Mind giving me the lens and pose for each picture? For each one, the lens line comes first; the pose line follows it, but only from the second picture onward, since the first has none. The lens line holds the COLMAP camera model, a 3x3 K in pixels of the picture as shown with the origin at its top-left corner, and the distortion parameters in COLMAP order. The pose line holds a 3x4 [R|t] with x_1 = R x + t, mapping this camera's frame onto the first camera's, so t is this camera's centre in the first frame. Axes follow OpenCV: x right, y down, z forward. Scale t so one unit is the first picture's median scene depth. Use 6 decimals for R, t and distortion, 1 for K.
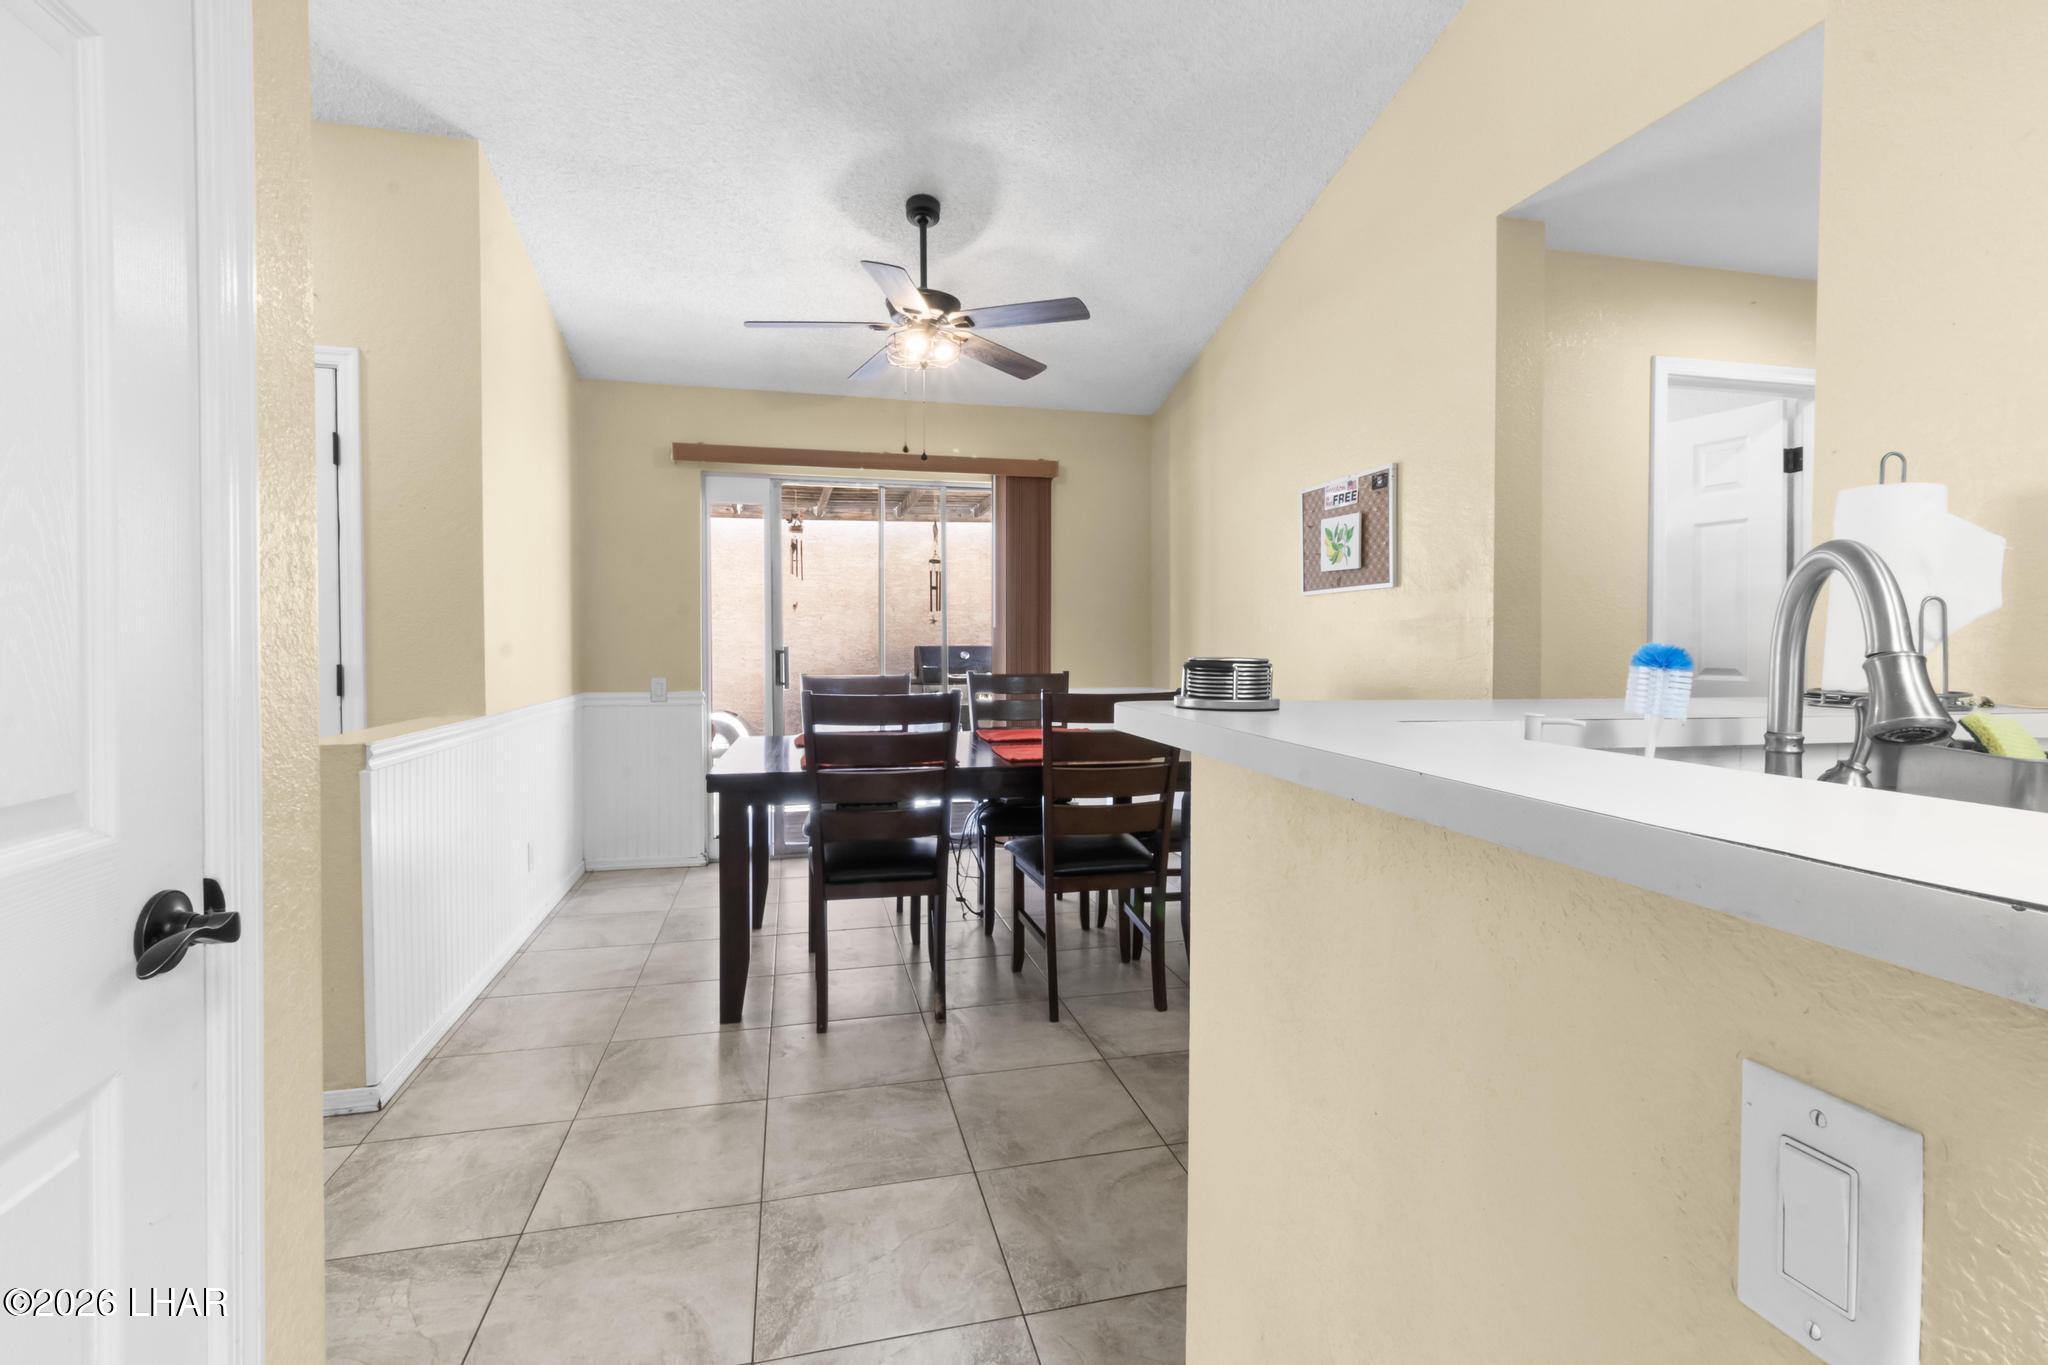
lens RADIAL K [[987.9, 0, 1092.7], [0, 987.9, 650.9], [0, 0, 1]] dist [0.002655, -0.000006]
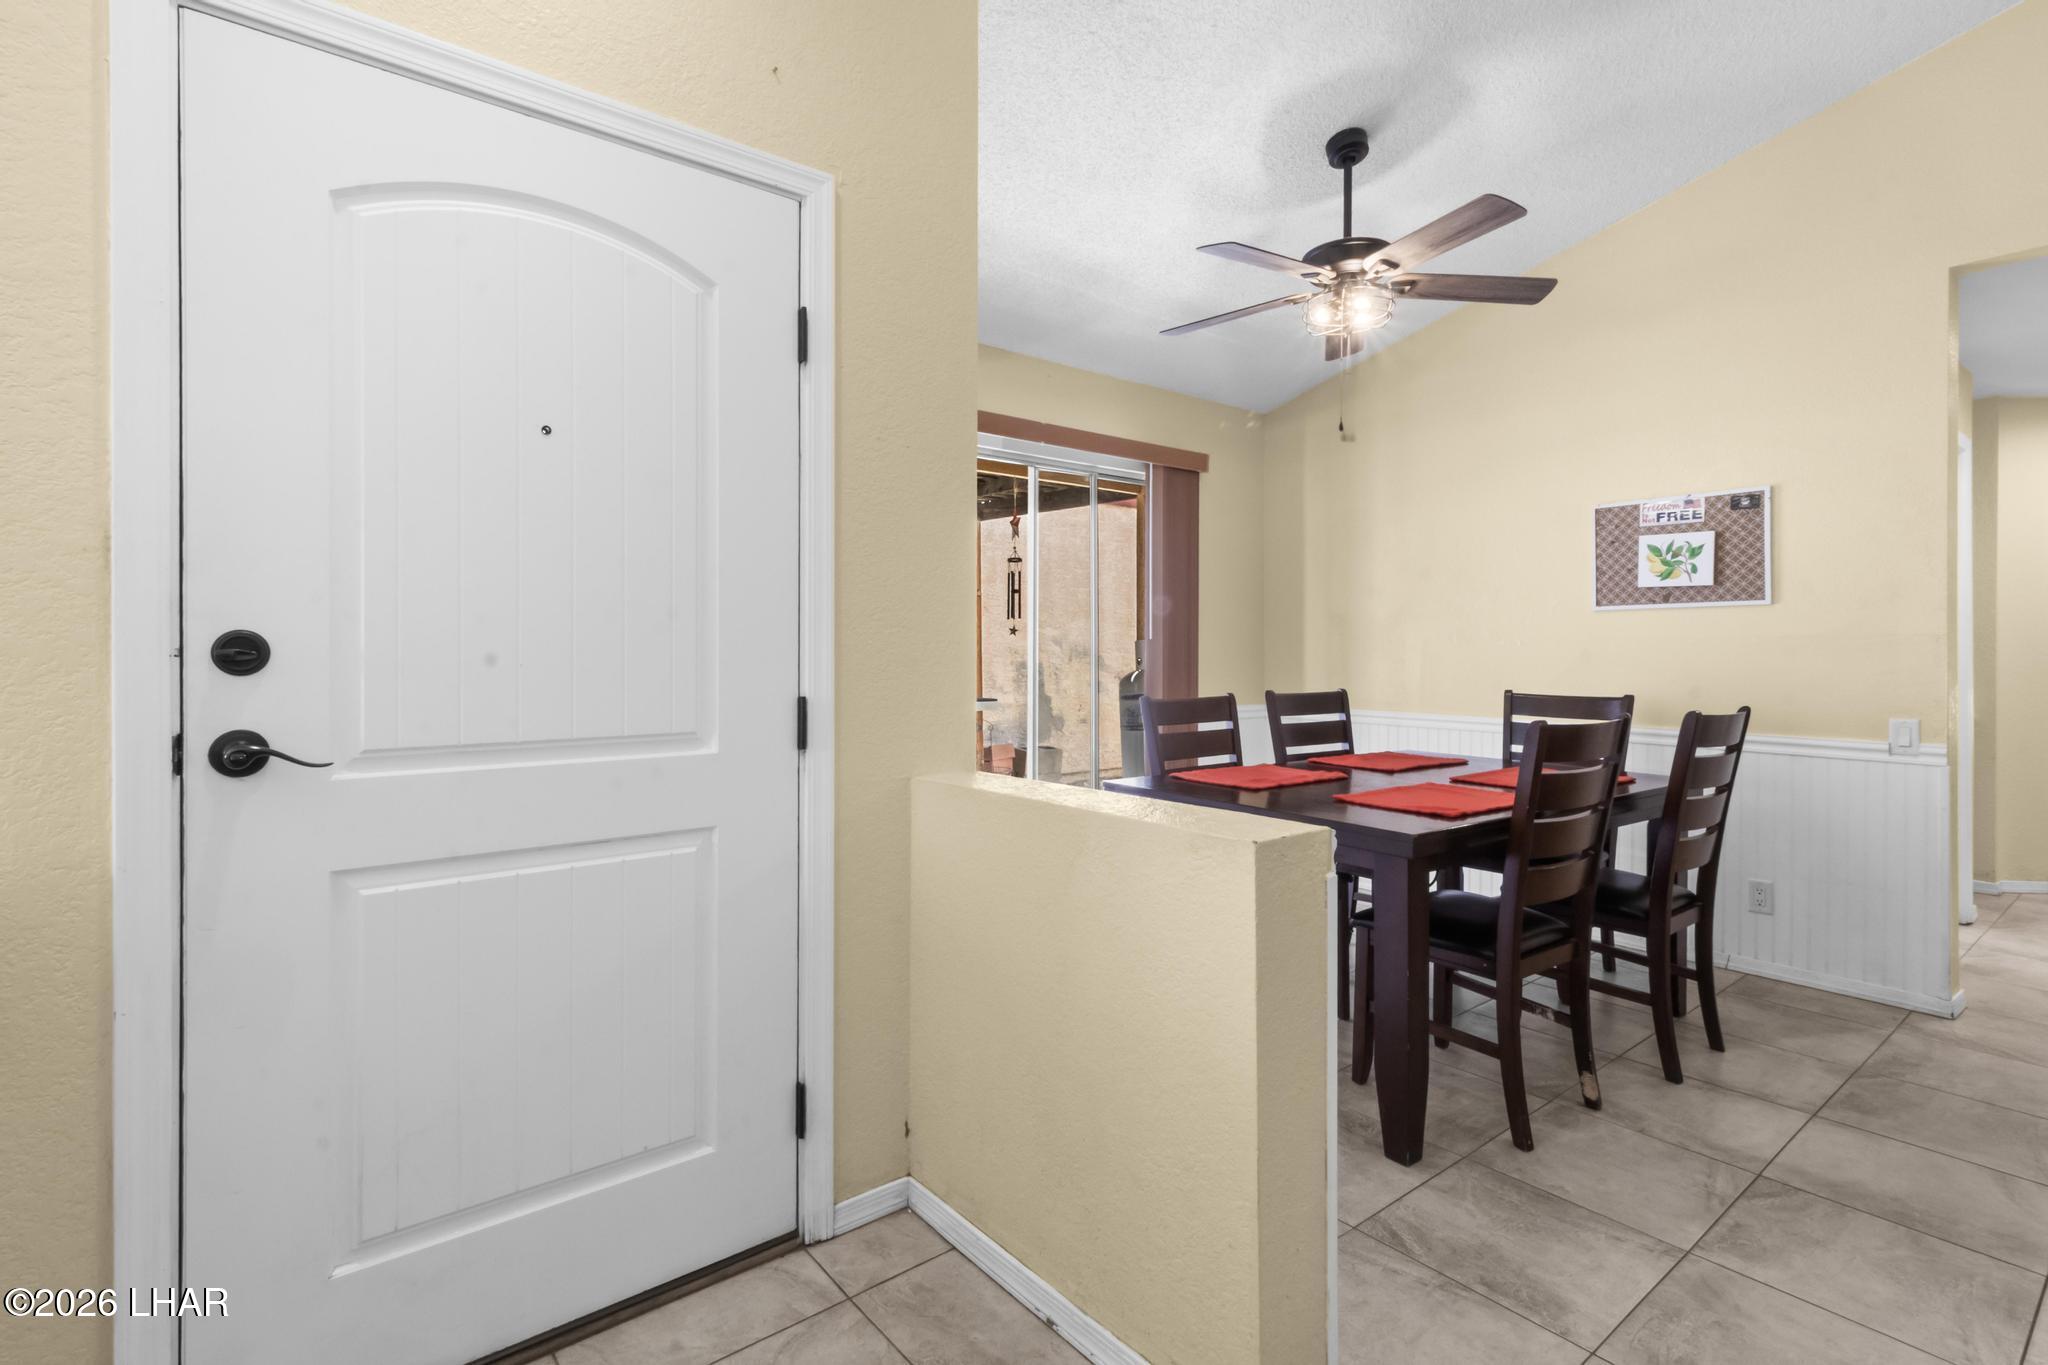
lens RADIAL K [[987.9, 0, 1092.7], [0, 987.9, 650.9], [0, 0, 1]] dist [0.002655, -0.000006]
pose [[0.907353, 0.001878, 0.420366, -0.721765], [0.002688, 0.999944, -0.010271, -0.006340], [-0.420362, 0.010449, 0.907296, 0.327250]]
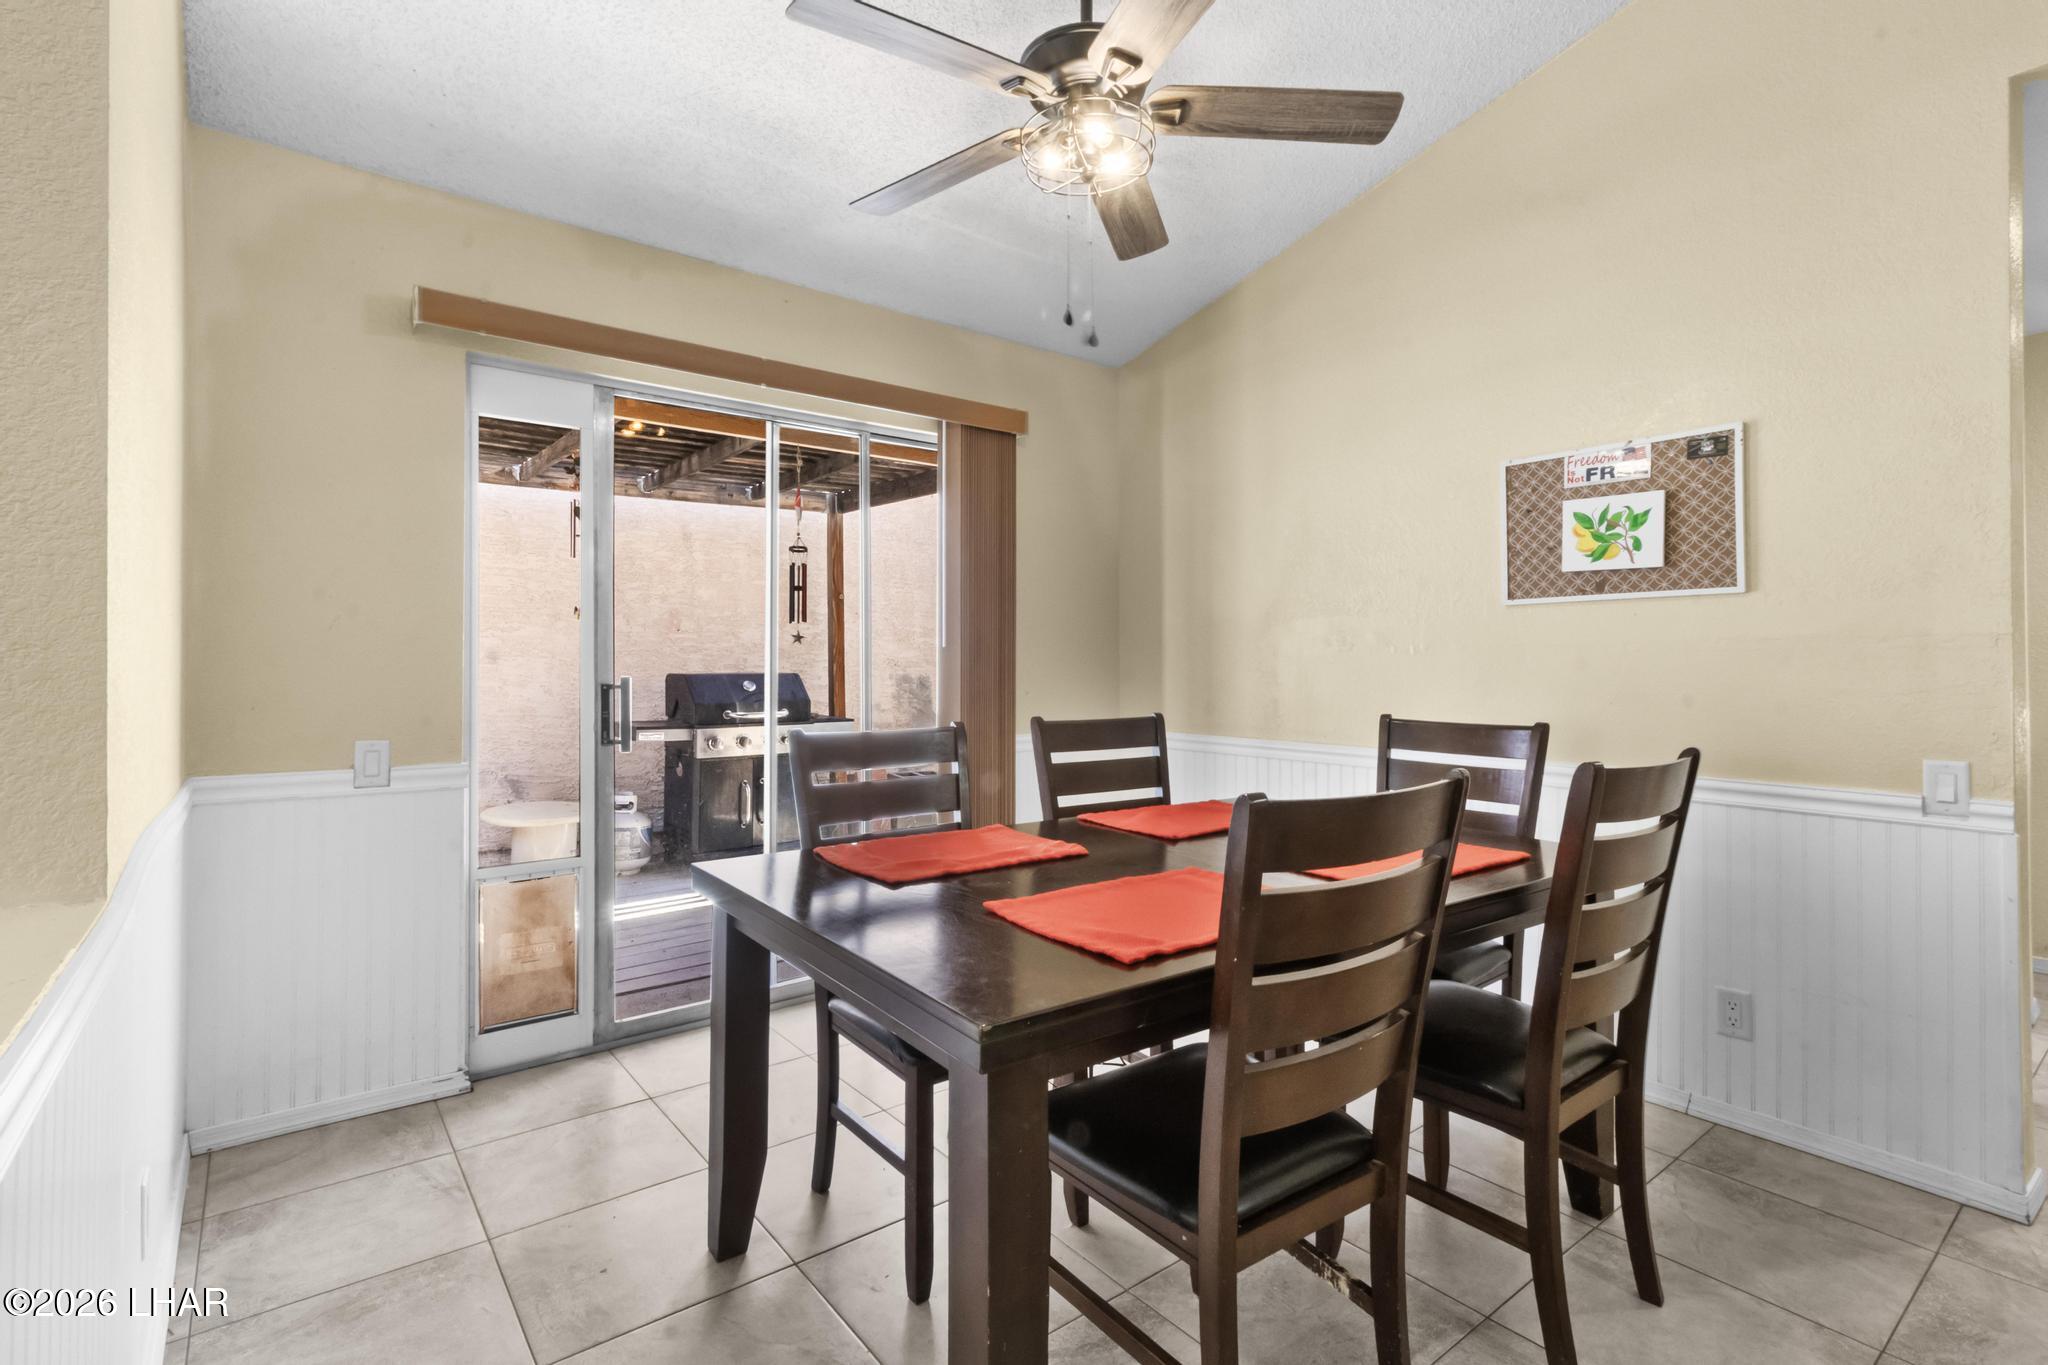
lens RADIAL K [[969.3, 0, 1082.8], [0, 969.3, 655.1], [0, 0, 1]] dist [0.001560, 0.000736]
pose [[0.916557, 0.002730, 0.399894, -0.390941], [0.005252, 0.999808, -0.018864, -0.007446], [-0.399869, 0.019390, 0.916367, 0.501489]]
